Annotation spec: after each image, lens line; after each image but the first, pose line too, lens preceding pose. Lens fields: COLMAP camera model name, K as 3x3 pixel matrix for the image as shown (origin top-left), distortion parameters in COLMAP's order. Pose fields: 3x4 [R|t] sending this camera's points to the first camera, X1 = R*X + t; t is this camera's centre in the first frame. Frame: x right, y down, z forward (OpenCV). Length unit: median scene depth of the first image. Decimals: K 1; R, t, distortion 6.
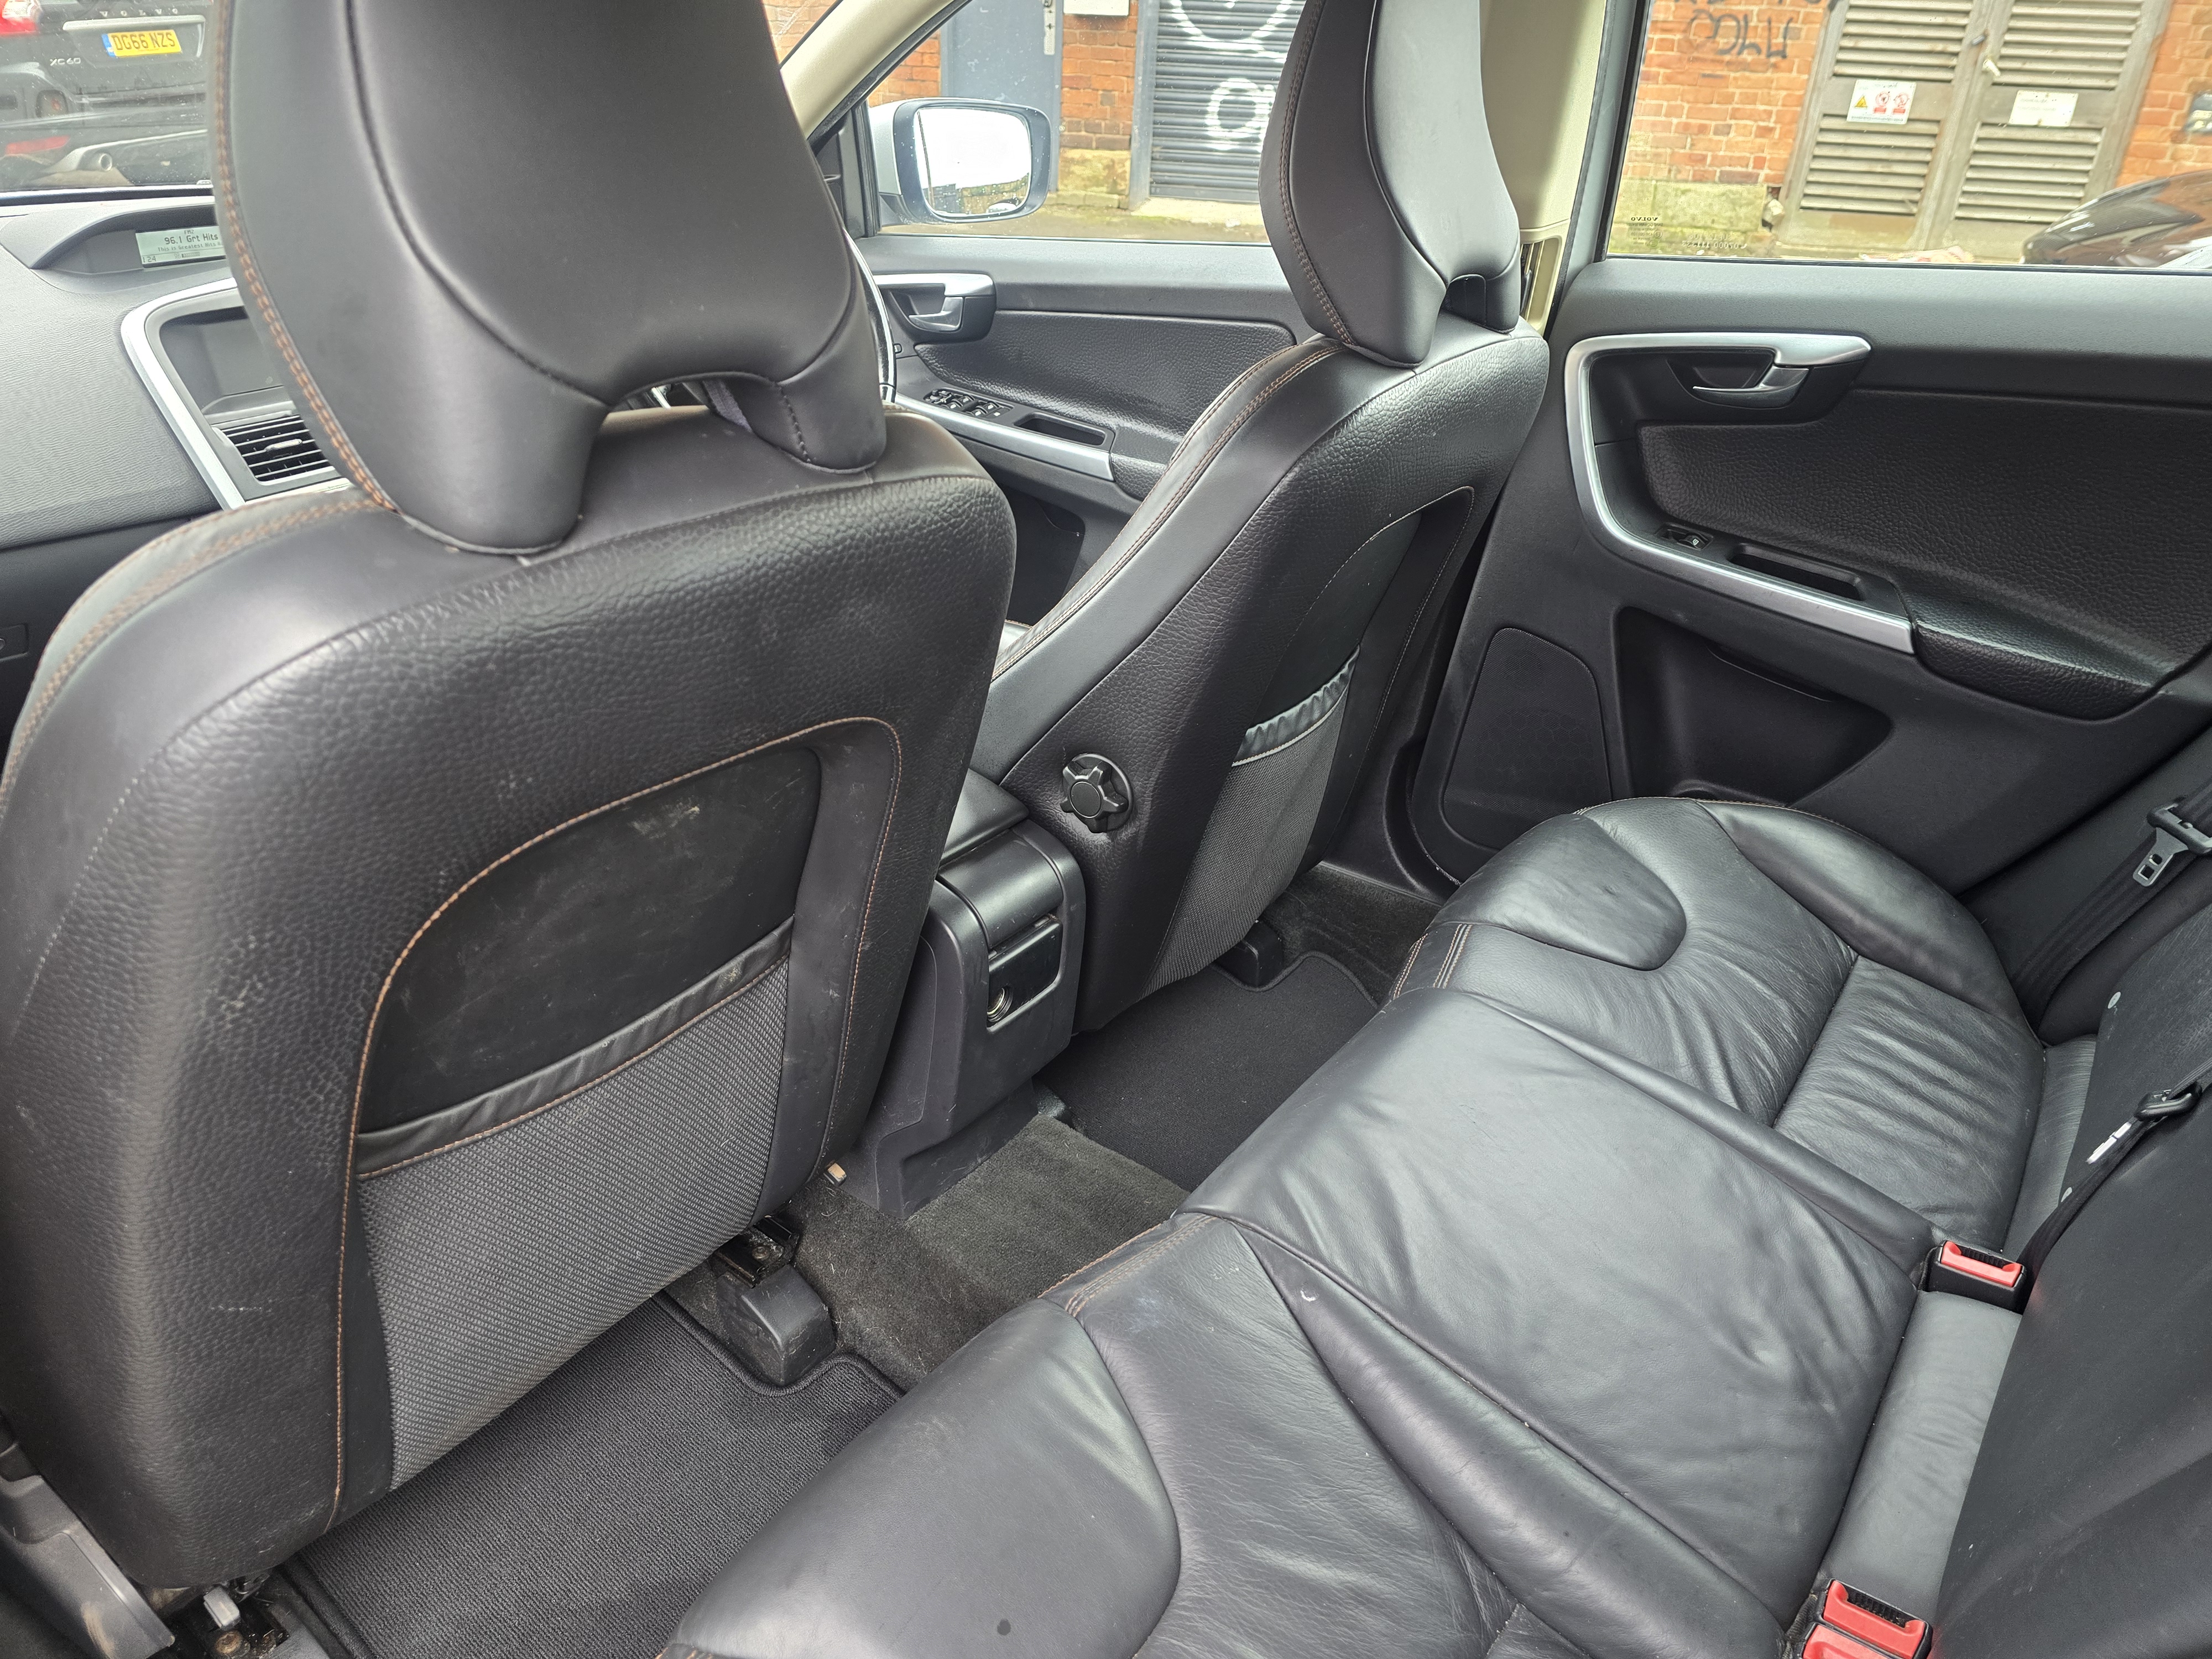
lens RADIAL K [[1557.1, 0, 1086.4], [0, 1557.1, 820.2], [0, 0, 1]] dist [0.087961, -0.089573]
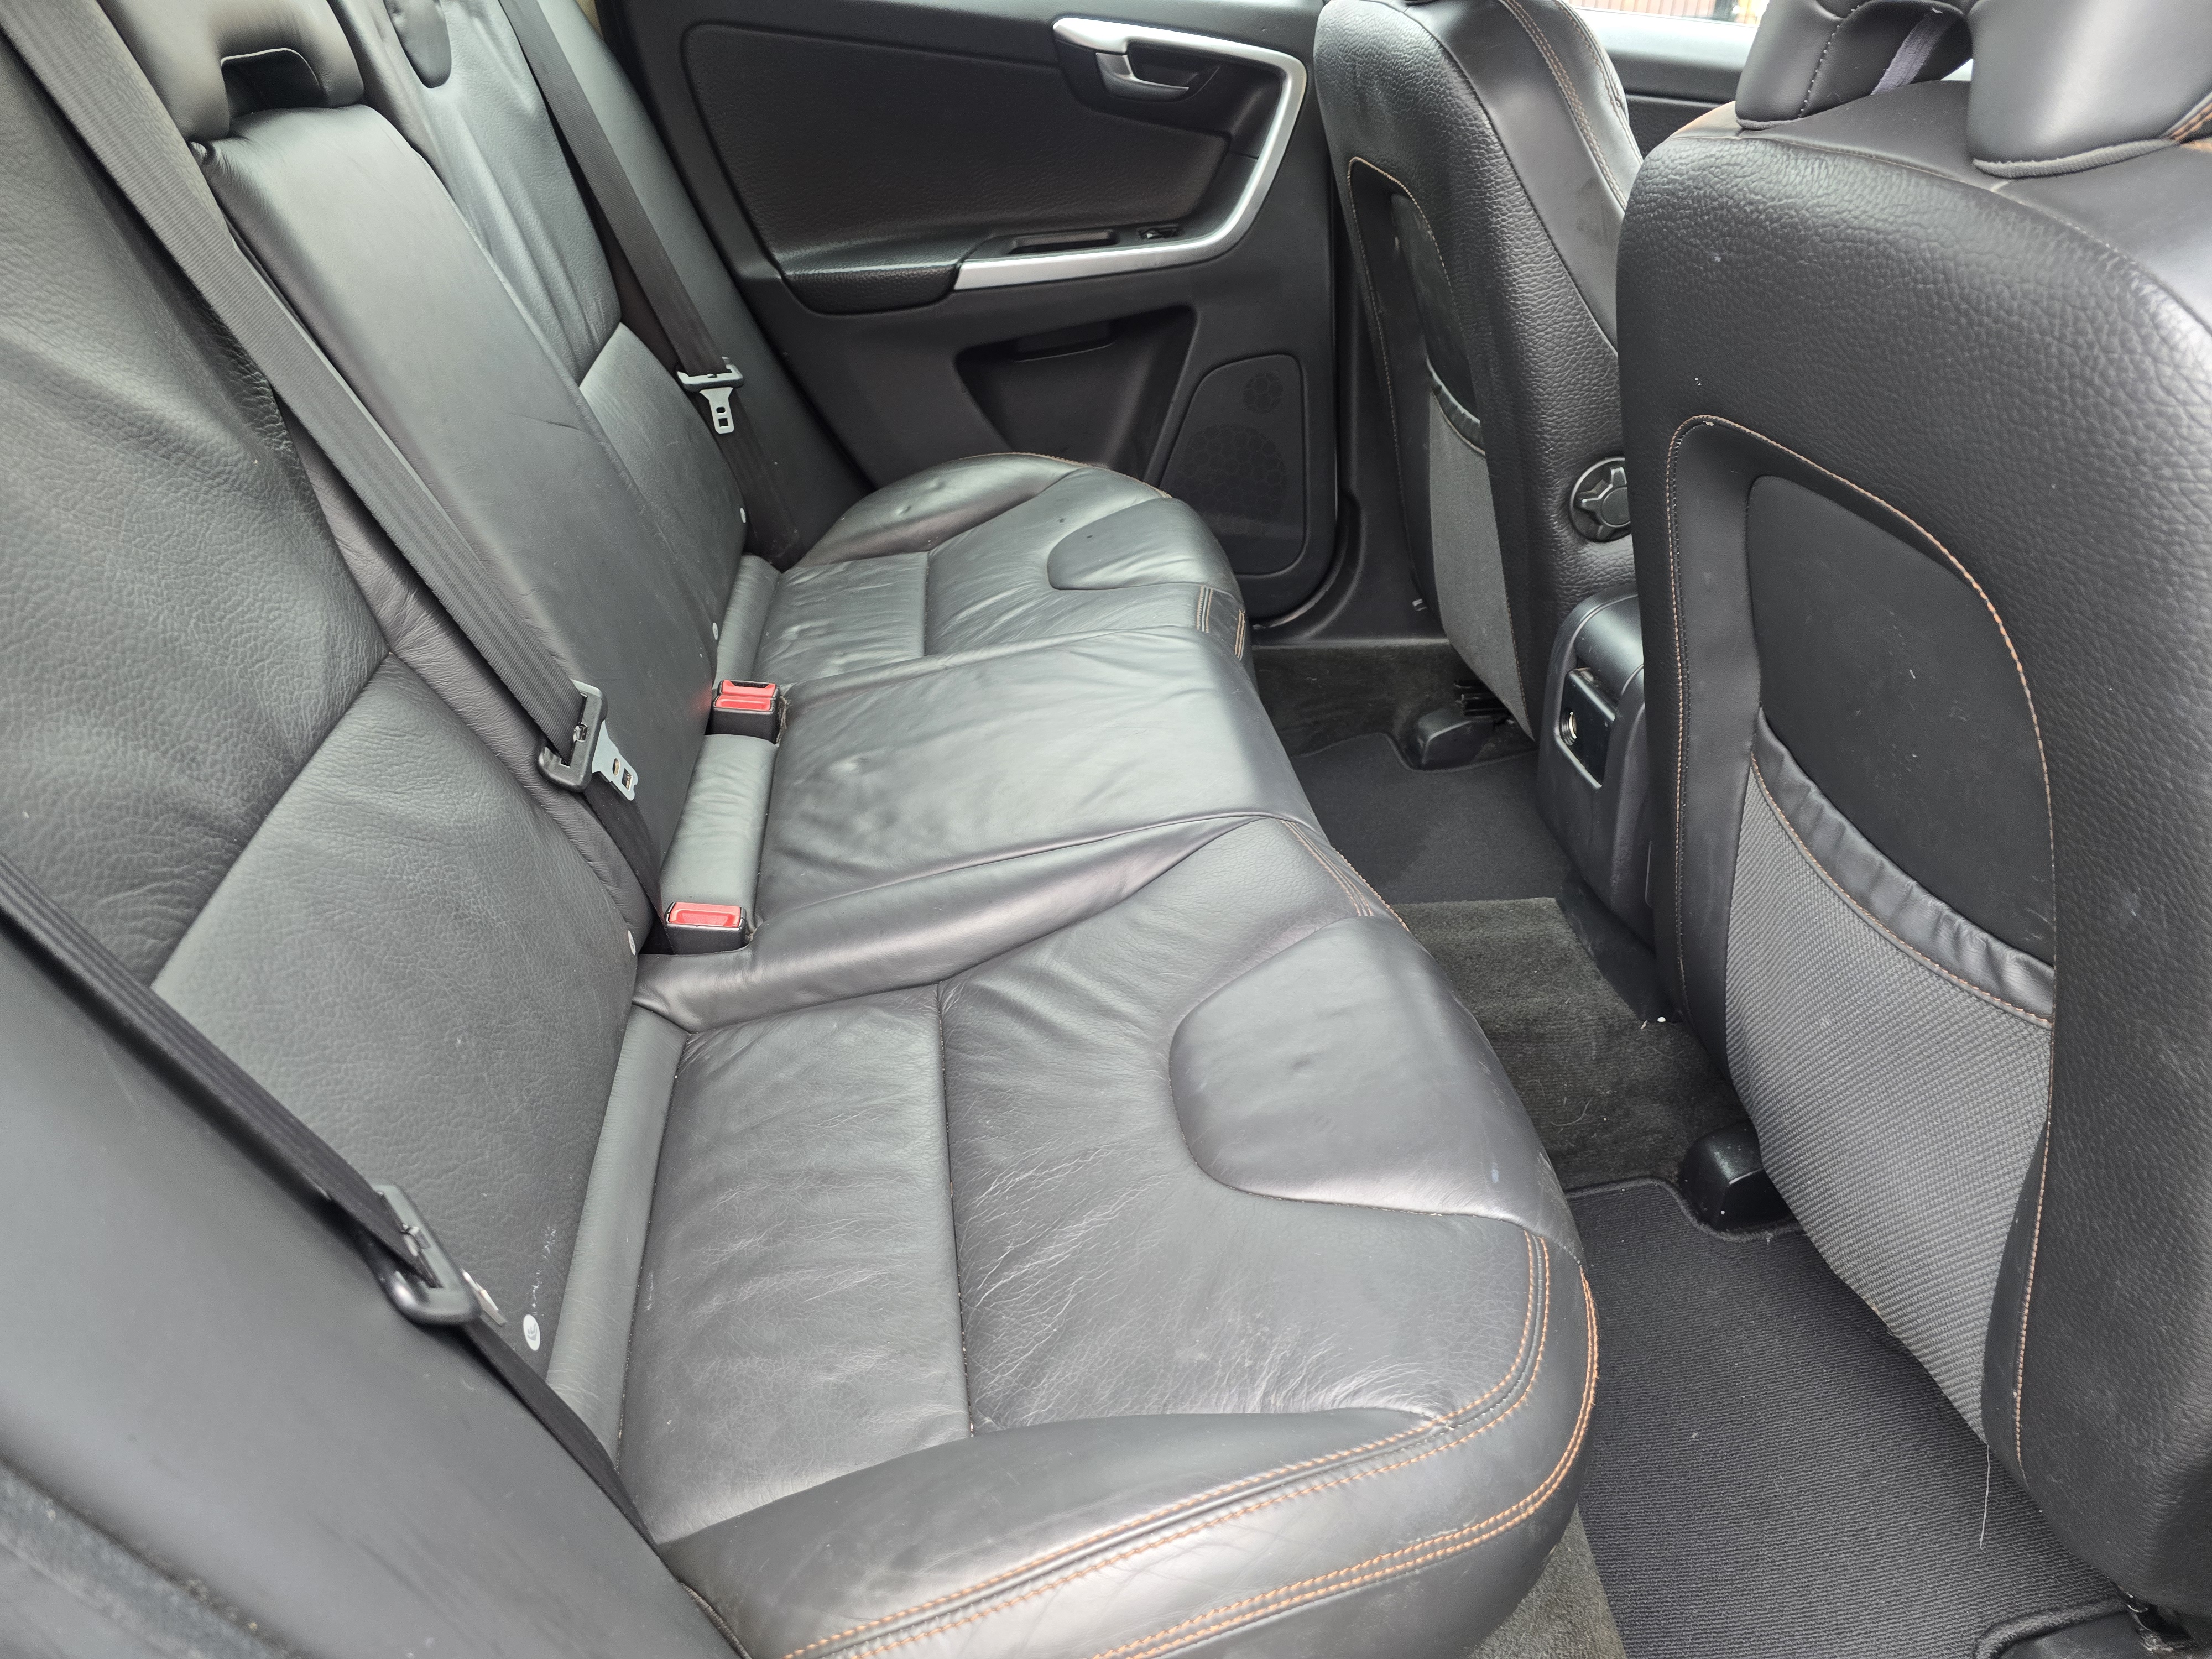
lens RADIAL K [[1557.1, 0, 1086.4], [0, 1557.1, 820.2], [0, 0, 1]] dist [0.087961, -0.089573]
pose [[-0.742511, 0.276569, -0.610071, 0.842167], [-0.345998, 0.621505, 0.702863, -0.466698], [0.573552, 0.732967, -0.365782, 1.262028]]
